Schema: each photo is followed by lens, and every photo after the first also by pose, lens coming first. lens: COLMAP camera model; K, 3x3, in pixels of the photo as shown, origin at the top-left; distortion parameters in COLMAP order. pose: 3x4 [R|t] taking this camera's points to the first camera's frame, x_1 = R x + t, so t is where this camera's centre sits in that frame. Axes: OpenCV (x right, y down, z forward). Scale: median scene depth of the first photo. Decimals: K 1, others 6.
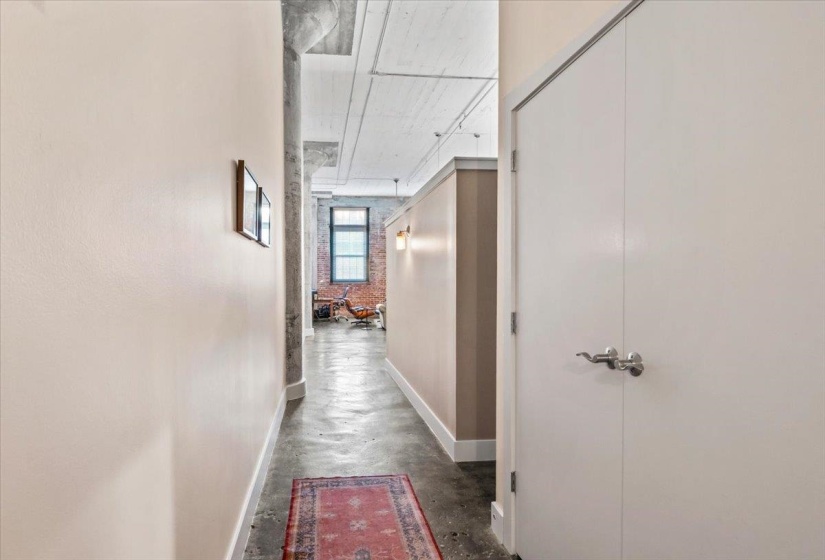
lens RADIAL K [[424.6, 0, 351.0], [0, 424.6, 284.0], [0, 0, 1]] dist [-0.002198, -0.000243]
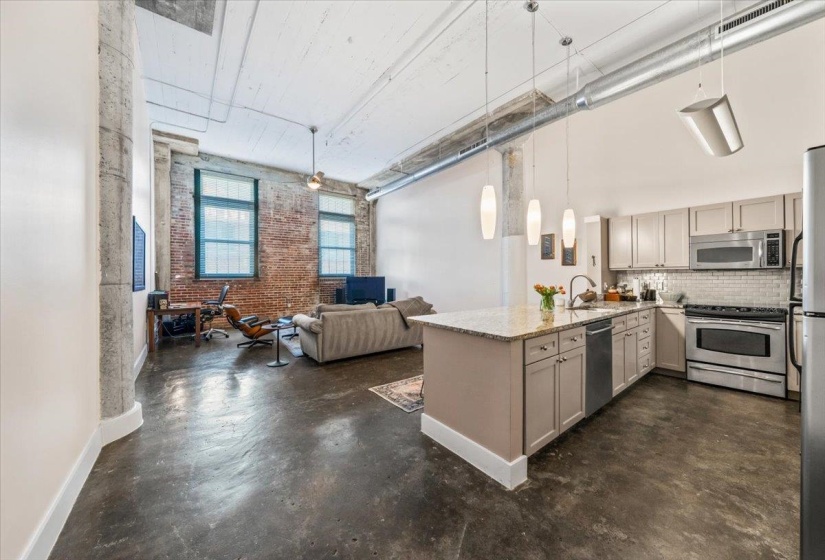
lens RADIAL K [[294.5, 0, 408.8], [0, 294.5, 275.9], [0, 0, 1]] dist [-0.001353, -0.000096]
pose [[0.833797, -0.000860, 0.552070, -0.024552], [0.007252, 0.999930, -0.009396, -0.001030], [-0.552023, 0.011838, 0.833745, 0.438888]]
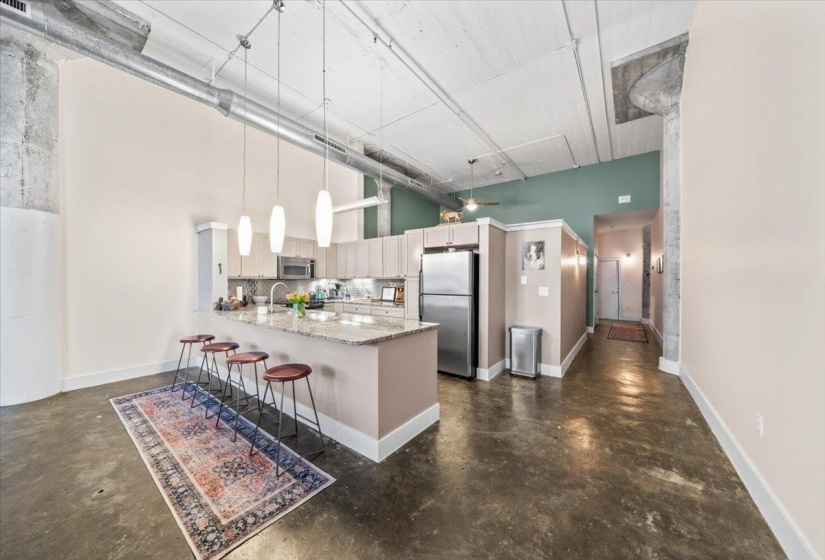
lens RADIAL K [[283.1, 0, 411.3], [0, 283.1, 282.3], [0, 0, 1]] dist [-0.007831, -0.000077]
pose [[-0.756475, -0.003783, 0.654012, -0.030502], [0.003707, 0.999942, 0.010071, -0.006321], [-0.654013, 0.010042, -0.756417, 0.667460]]
